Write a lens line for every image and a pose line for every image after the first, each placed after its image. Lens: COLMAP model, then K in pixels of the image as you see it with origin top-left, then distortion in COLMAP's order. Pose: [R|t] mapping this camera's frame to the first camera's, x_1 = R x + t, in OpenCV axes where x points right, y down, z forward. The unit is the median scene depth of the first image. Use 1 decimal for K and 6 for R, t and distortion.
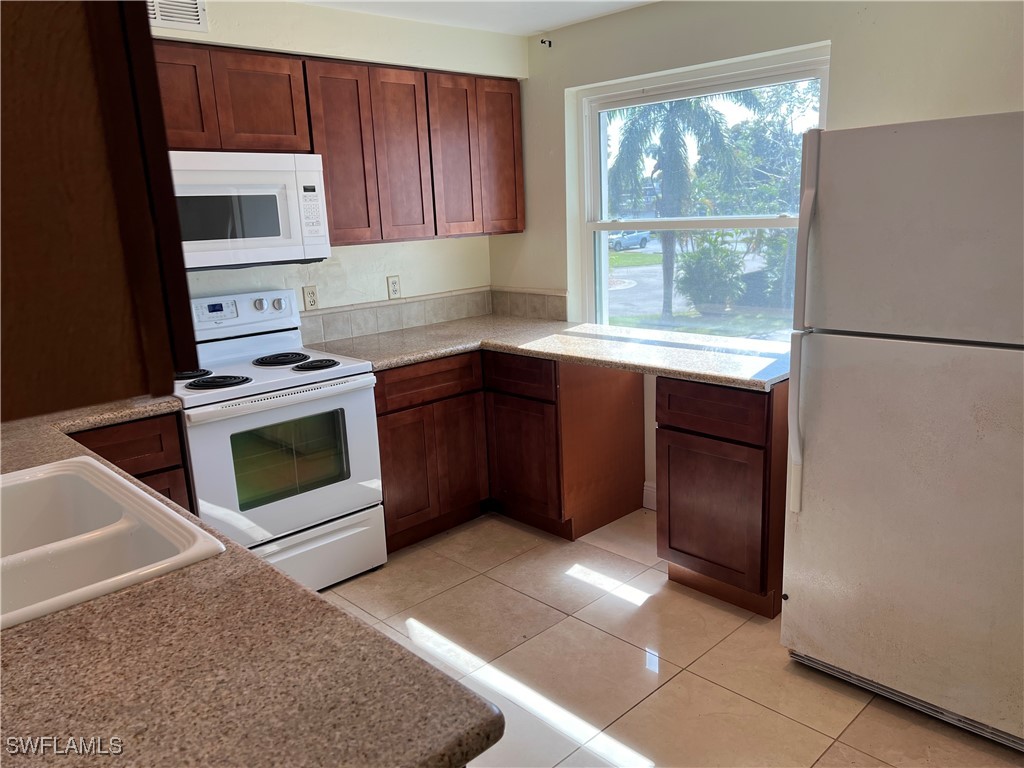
lens RADIAL K [[773.4, 0, 512.0], [0, 773.4, 384.0], [0, 0, 1]] dist [0.090975, -0.097805]
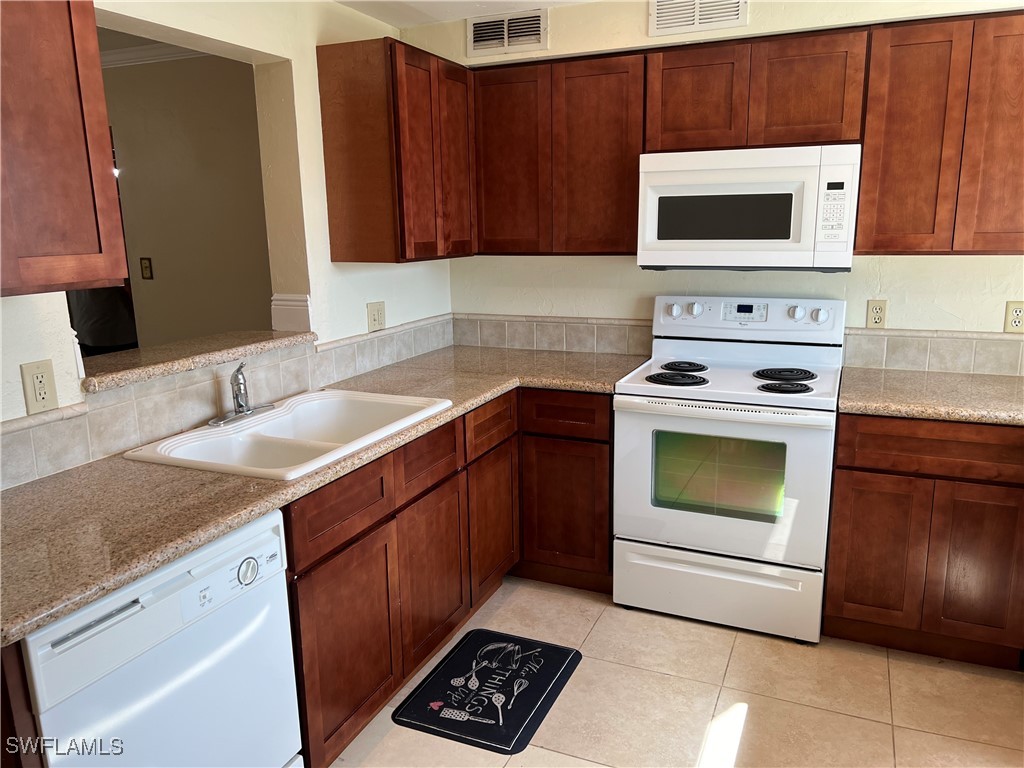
lens RADIAL K [[773.4, 0, 512.0], [0, 773.4, 384.0], [0, 0, 1]] dist [0.090975, -0.097805]
pose [[0.392236, 0.231146, -0.890350, 0.396093], [-0.210002, 0.964854, 0.157974, -0.099285], [0.895573, 0.125012, 0.426991, 0.335008]]
